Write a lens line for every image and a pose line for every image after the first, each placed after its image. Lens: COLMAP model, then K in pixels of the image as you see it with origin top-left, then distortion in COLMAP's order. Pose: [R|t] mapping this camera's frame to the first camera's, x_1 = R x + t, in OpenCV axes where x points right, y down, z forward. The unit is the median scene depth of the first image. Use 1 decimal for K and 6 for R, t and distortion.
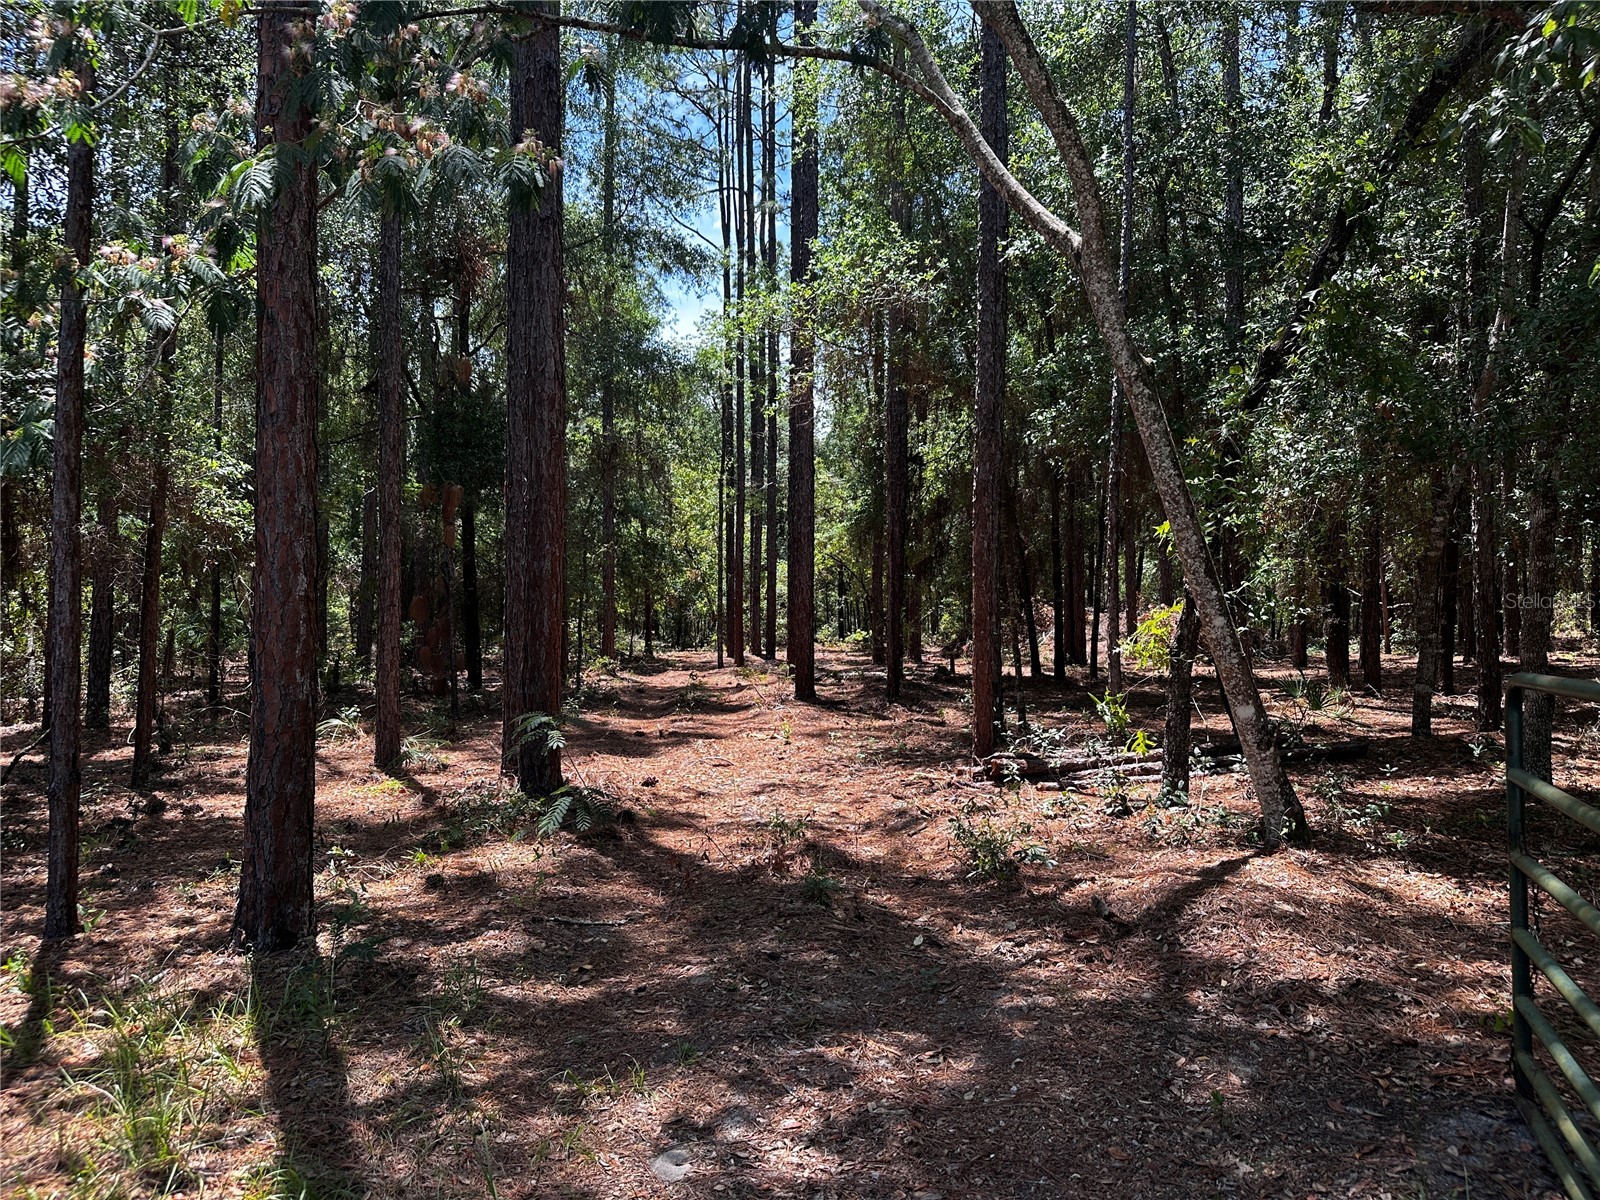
lens RADIAL K [[1139.5, 0, 800.0], [0, 1139.5, 600.0], [0, 0, 1]] dist [0.008447, -0.008889]
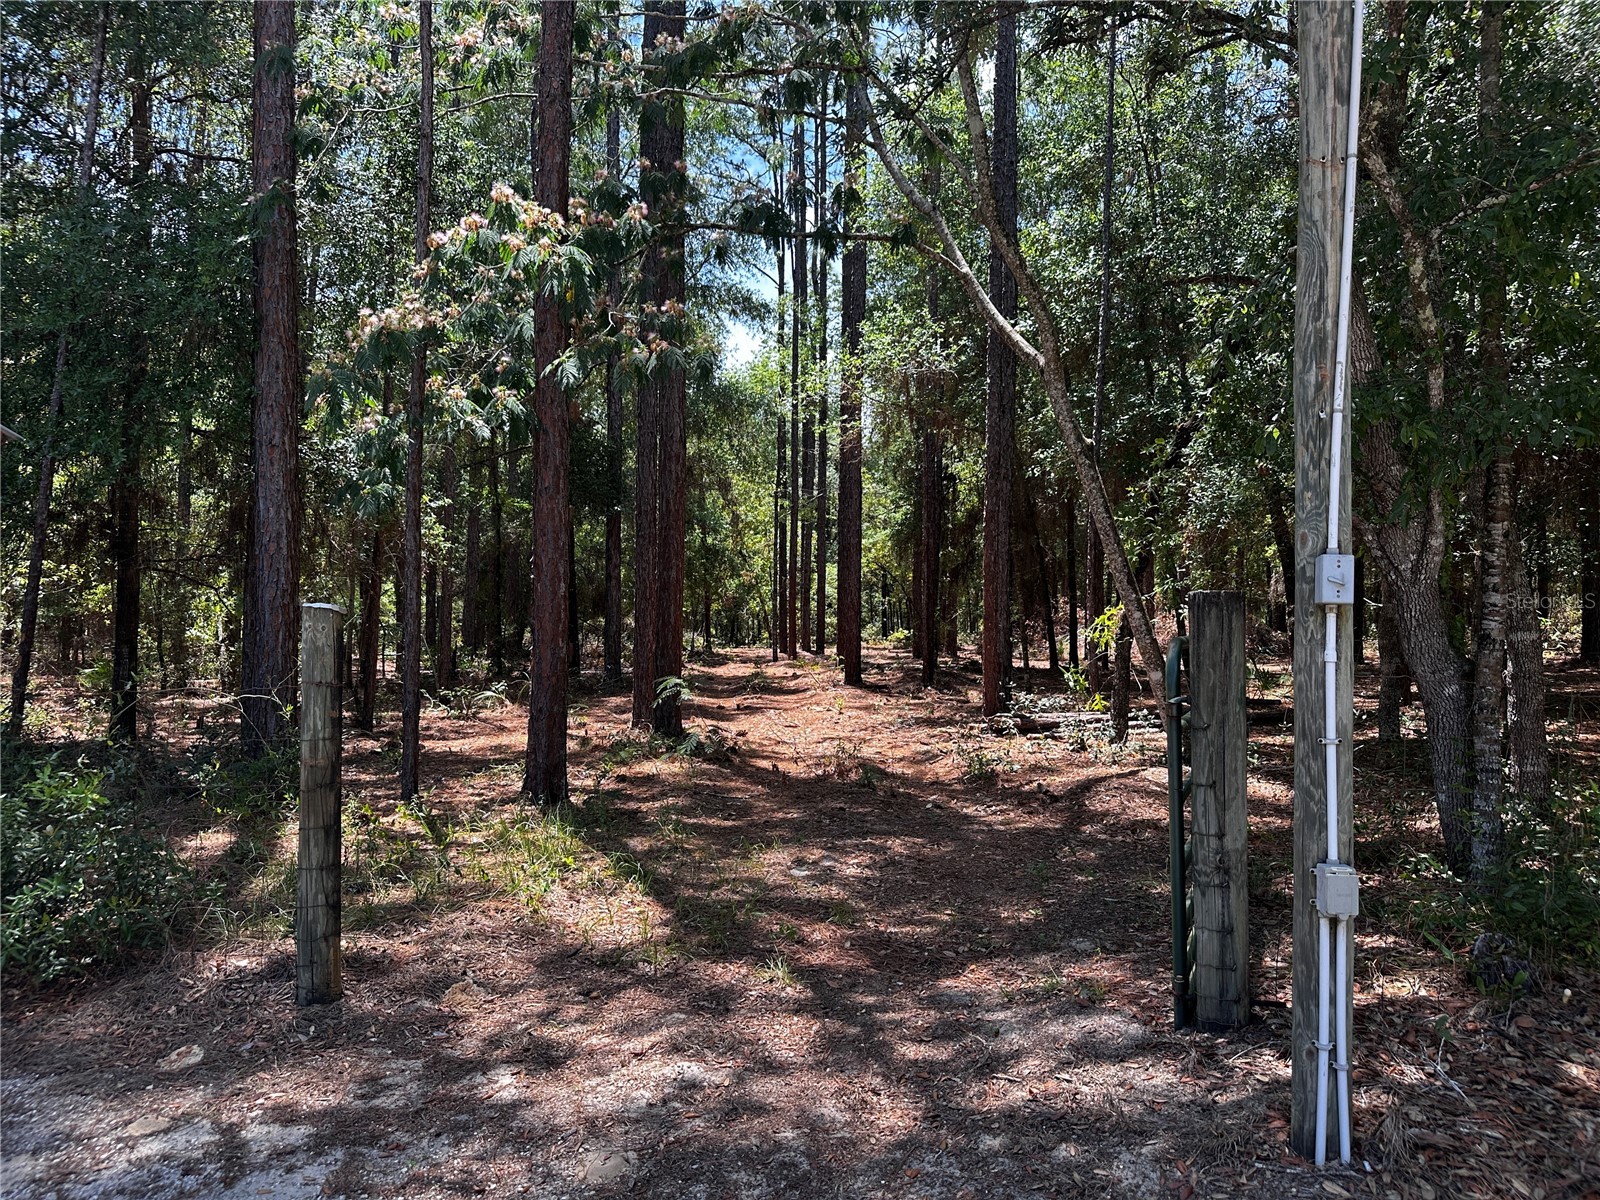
lens RADIAL K [[1139.5, 0, 800.0], [0, 1139.5, 600.0], [0, 0, 1]] dist [0.008447, -0.008889]
pose [[0.999259, 0.004323, -0.038242, -0.006085], [-0.004360, 0.999990, -0.000884, 0.000982], [0.038238, 0.001050, 0.999268, -0.194548]]
